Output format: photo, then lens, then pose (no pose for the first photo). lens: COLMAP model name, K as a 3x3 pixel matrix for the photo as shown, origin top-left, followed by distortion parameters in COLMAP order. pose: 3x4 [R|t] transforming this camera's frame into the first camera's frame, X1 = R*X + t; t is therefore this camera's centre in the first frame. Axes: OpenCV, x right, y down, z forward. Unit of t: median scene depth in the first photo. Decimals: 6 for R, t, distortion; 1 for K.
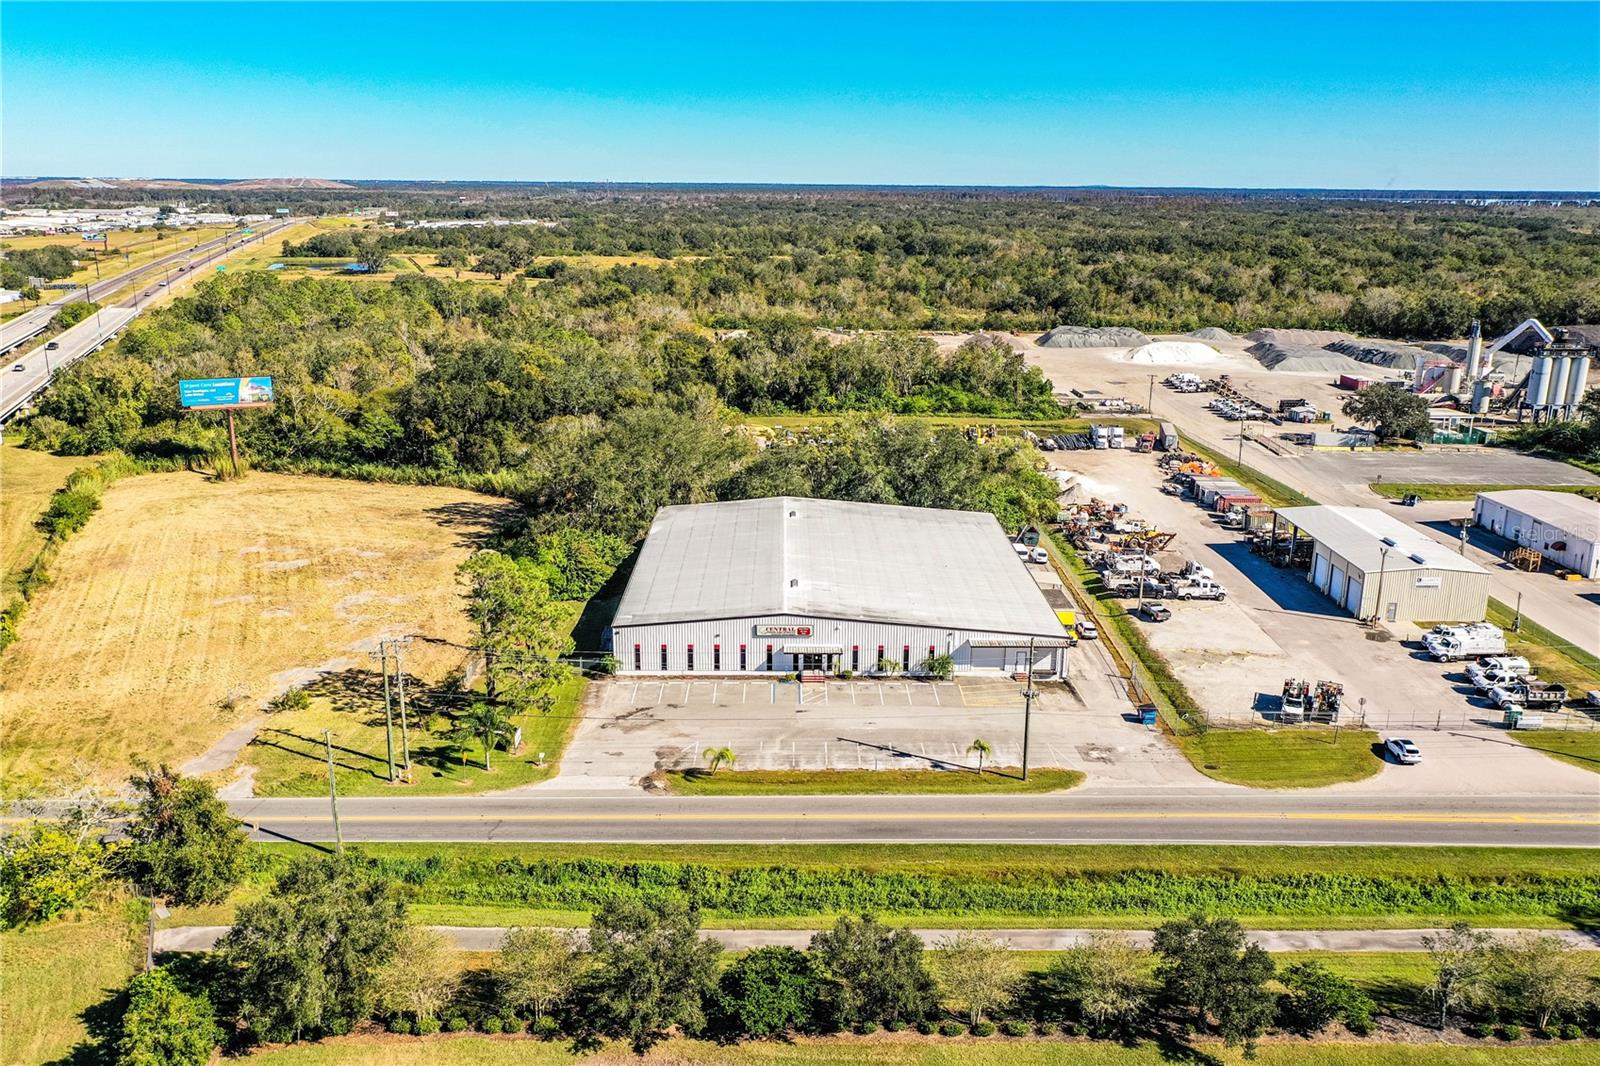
lens RADIAL K [[1258.8, 0, 800.4], [0, 1258.8, 530.3], [0, 0, 1]] dist [0.001072, 0.002840]
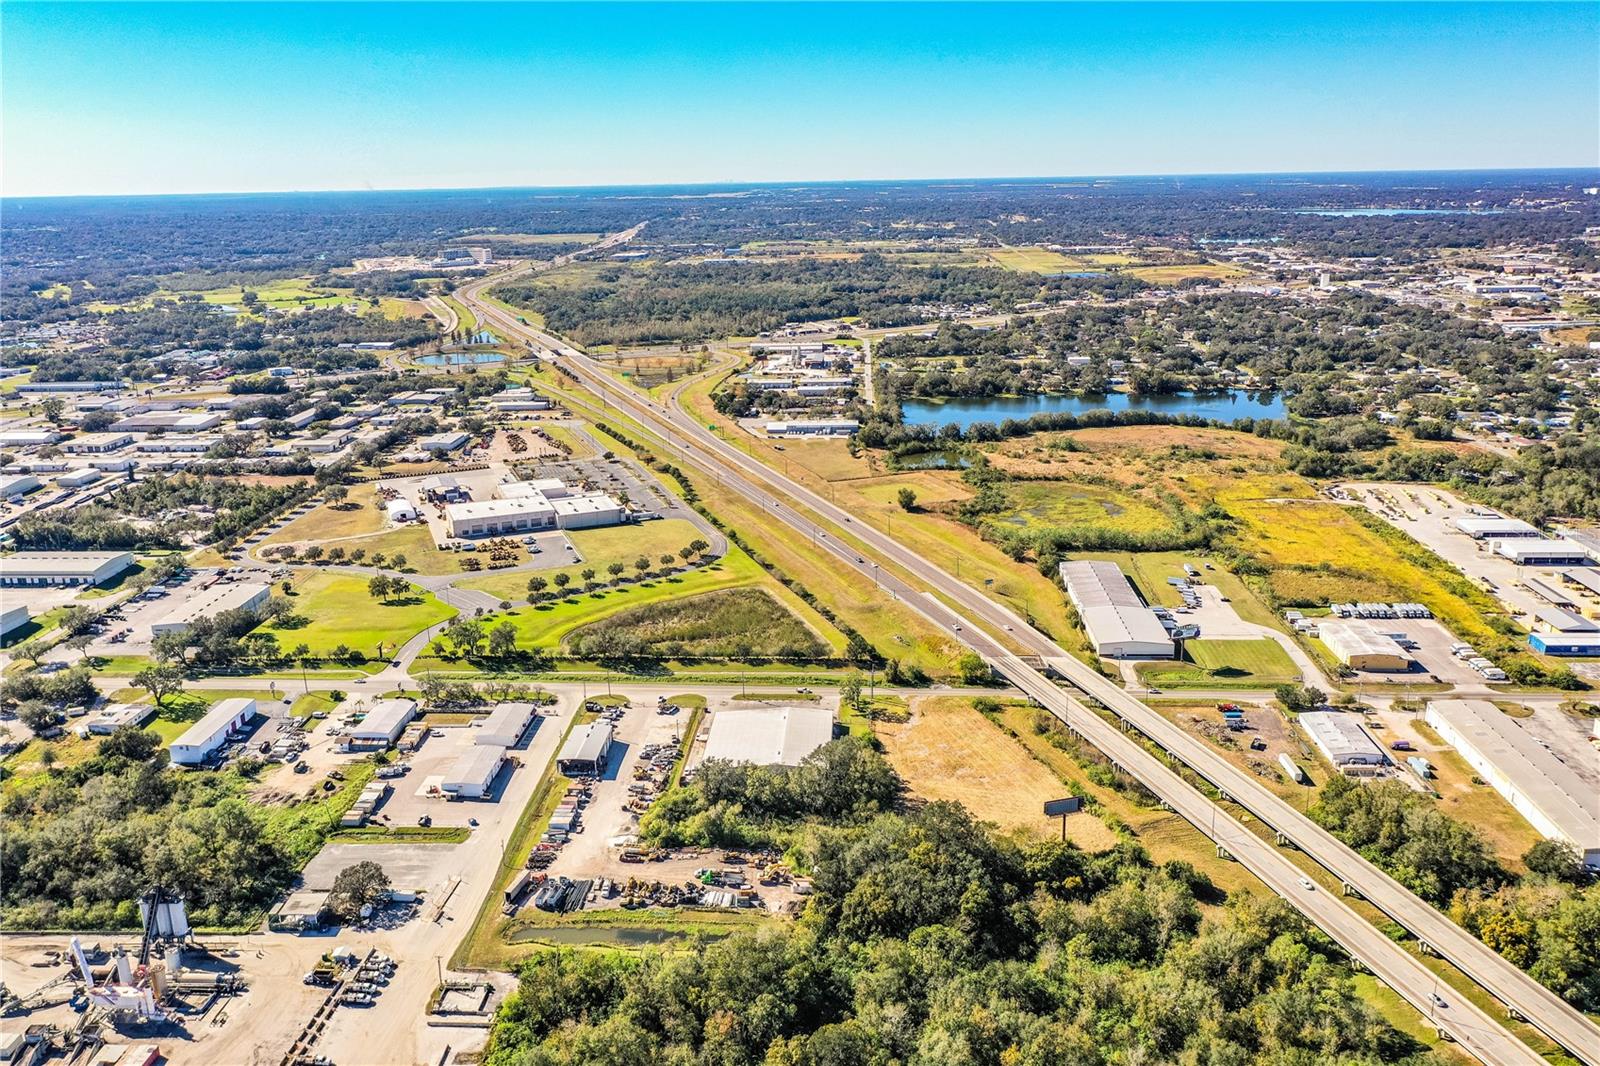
lens RADIAL K [[1258.8, 0, 800.0], [0, 1258.8, 528.1], [0, 0, 1]] dist [0.001072, 0.002840]
pose [[-0.997584, -0.008356, 0.068967, -0.270873], [0.028803, 0.853651, 0.520049, -2.113018], [-0.063219, 0.520779, -0.851348, 3.501201]]
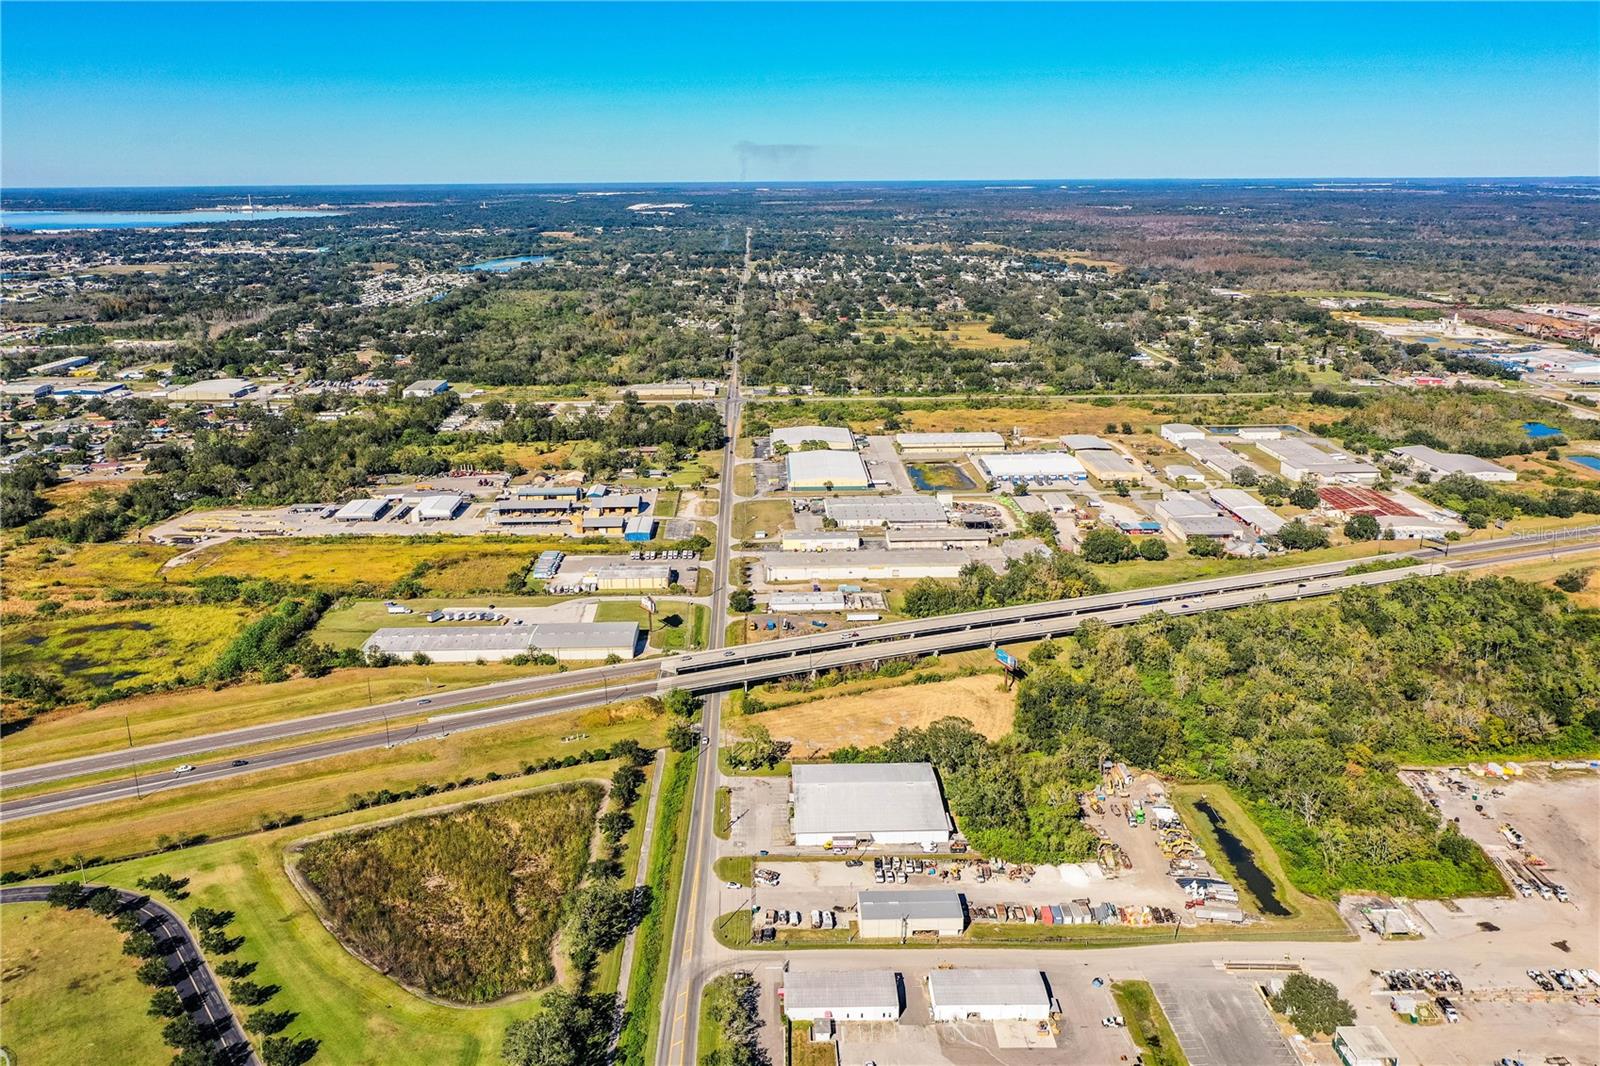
lens RADIAL K [[1258.8, 0, 802.1], [0, 1258.8, 538.7], [0, 0, 1]] dist [0.001072, 0.002840]
pose [[0.021950, 0.271713, -0.962128, 2.677760], [-0.261865, 0.930324, 0.256757, -1.242865], [0.964855, 0.246312, 0.091573, 0.477149]]
